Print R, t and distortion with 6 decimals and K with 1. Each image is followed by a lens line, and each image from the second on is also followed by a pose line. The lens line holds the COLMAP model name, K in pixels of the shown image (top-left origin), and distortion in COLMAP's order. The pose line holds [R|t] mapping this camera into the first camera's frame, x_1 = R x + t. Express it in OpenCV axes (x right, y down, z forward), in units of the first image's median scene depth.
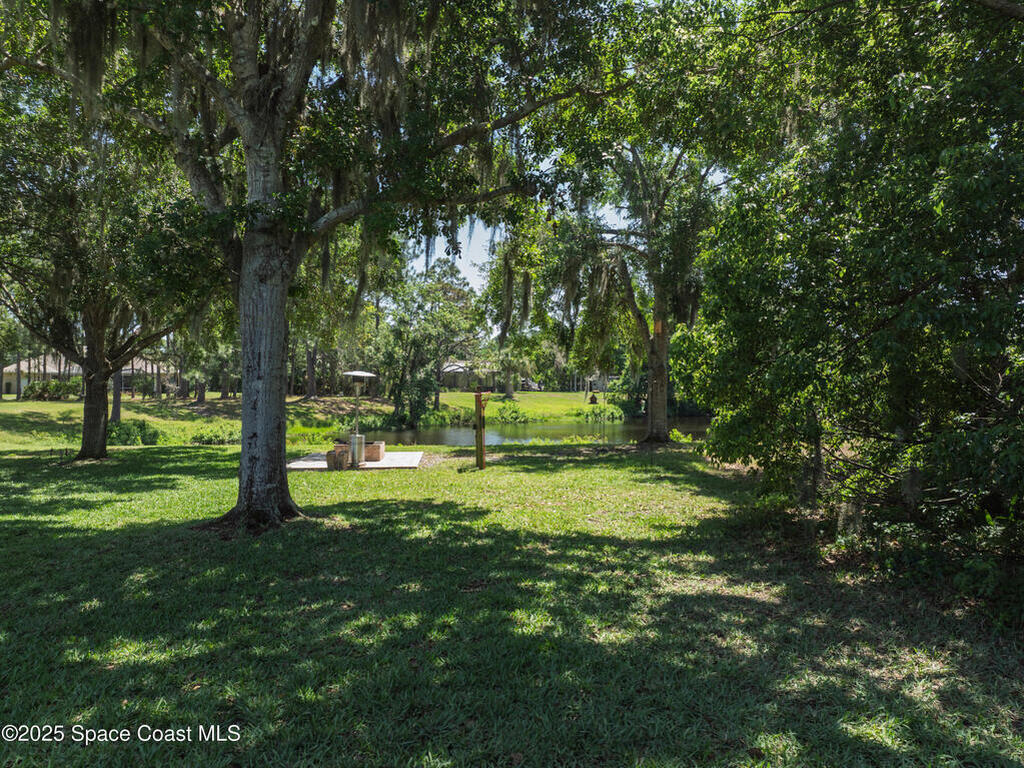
lens RADIAL K [[725.7, 0, 516.3], [0, 725.7, 383.3], [0, 0, 1]] dist [-0.043419, 0.009185]
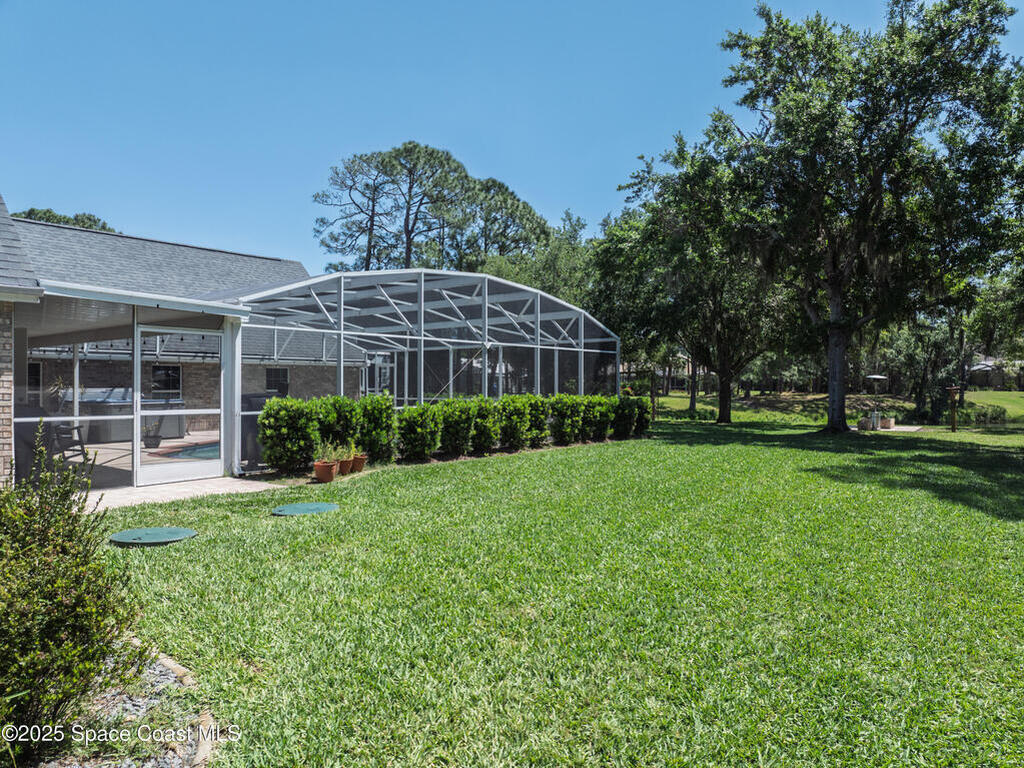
lens RADIAL K [[725.7, 0, 516.4], [0, 725.7, 380.6], [0, 0, 1]] dist [-0.043419, 0.009185]
pose [[0.773019, -0.005913, -0.634355, 0.047234], [0.003936, 0.999982, -0.004525, 0.000102], [0.634370, 0.001001, 0.773029, -0.199991]]
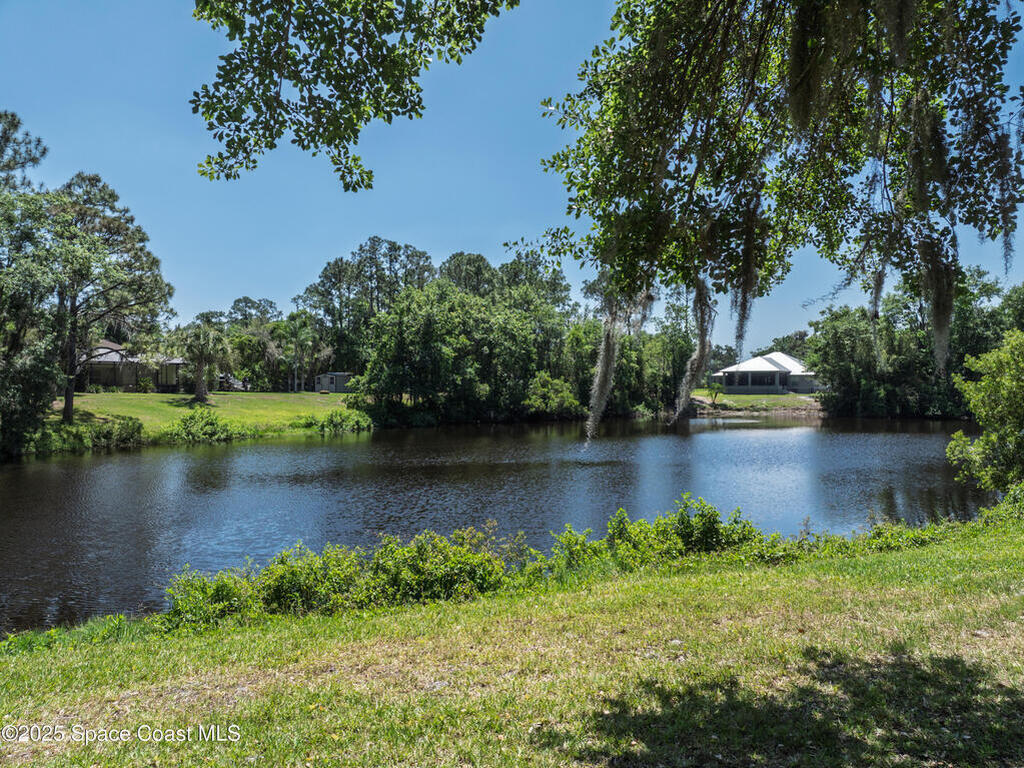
lens RADIAL K [[725.7, 0, 512.0], [0, 725.7, 380.1], [0, 0, 1]] dist [-0.043419, 0.009185]
pose [[0.922041, 0.006455, 0.387037, -0.002642], [-0.004507, 0.999972, -0.005942, 0.003922], [-0.387065, 0.003735, 0.922045, 0.323536]]
